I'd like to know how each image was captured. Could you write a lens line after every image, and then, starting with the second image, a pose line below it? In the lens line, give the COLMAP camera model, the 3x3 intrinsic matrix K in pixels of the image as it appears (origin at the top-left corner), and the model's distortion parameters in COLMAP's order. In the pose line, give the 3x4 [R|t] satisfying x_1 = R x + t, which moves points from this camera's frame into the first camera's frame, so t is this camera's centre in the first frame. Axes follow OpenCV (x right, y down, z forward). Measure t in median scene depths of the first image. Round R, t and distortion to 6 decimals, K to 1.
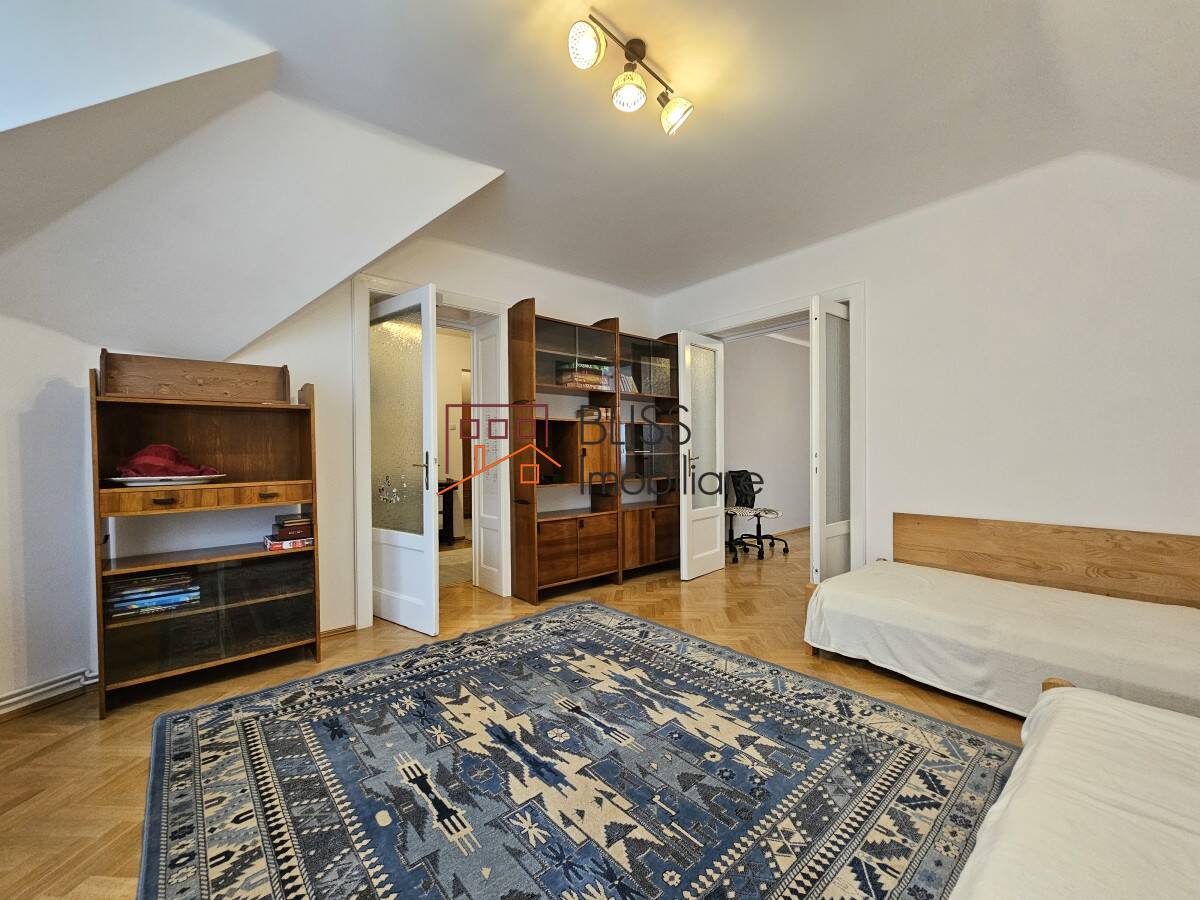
lens RADIAL K [[486.1, 0, 600.8], [0, 486.1, 450.4], [0, 0, 1]] dist [0.002563, 0.000510]
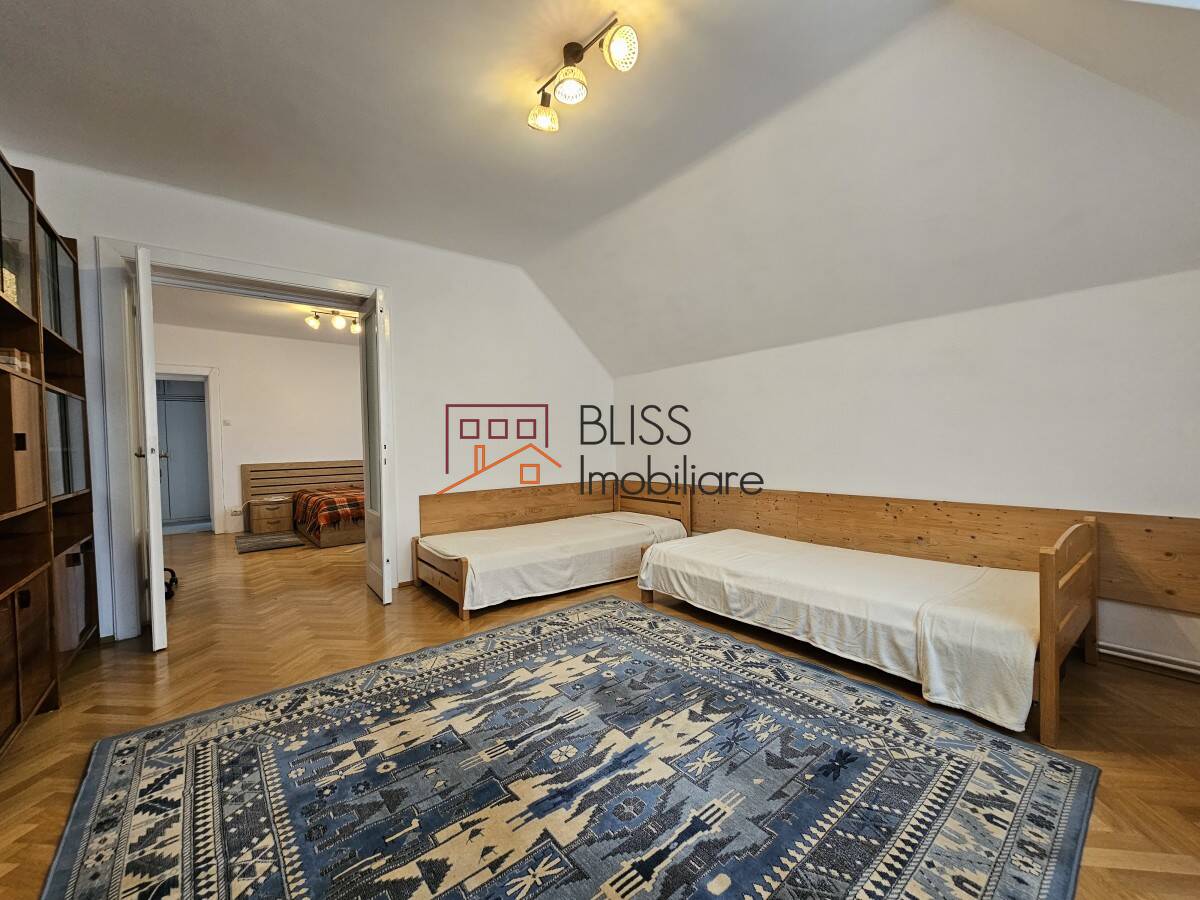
lens RADIAL K [[486.1, 0, 599.5], [0, 486.1, 456.2], [0, 0, 1]] dist [0.002563, 0.000510]
pose [[0.037542, -0.015745, 0.999171, -0.865924], [0.016731, 0.999746, 0.015126, 0.032112], [-0.999155, 0.016149, 0.037796, 0.810004]]
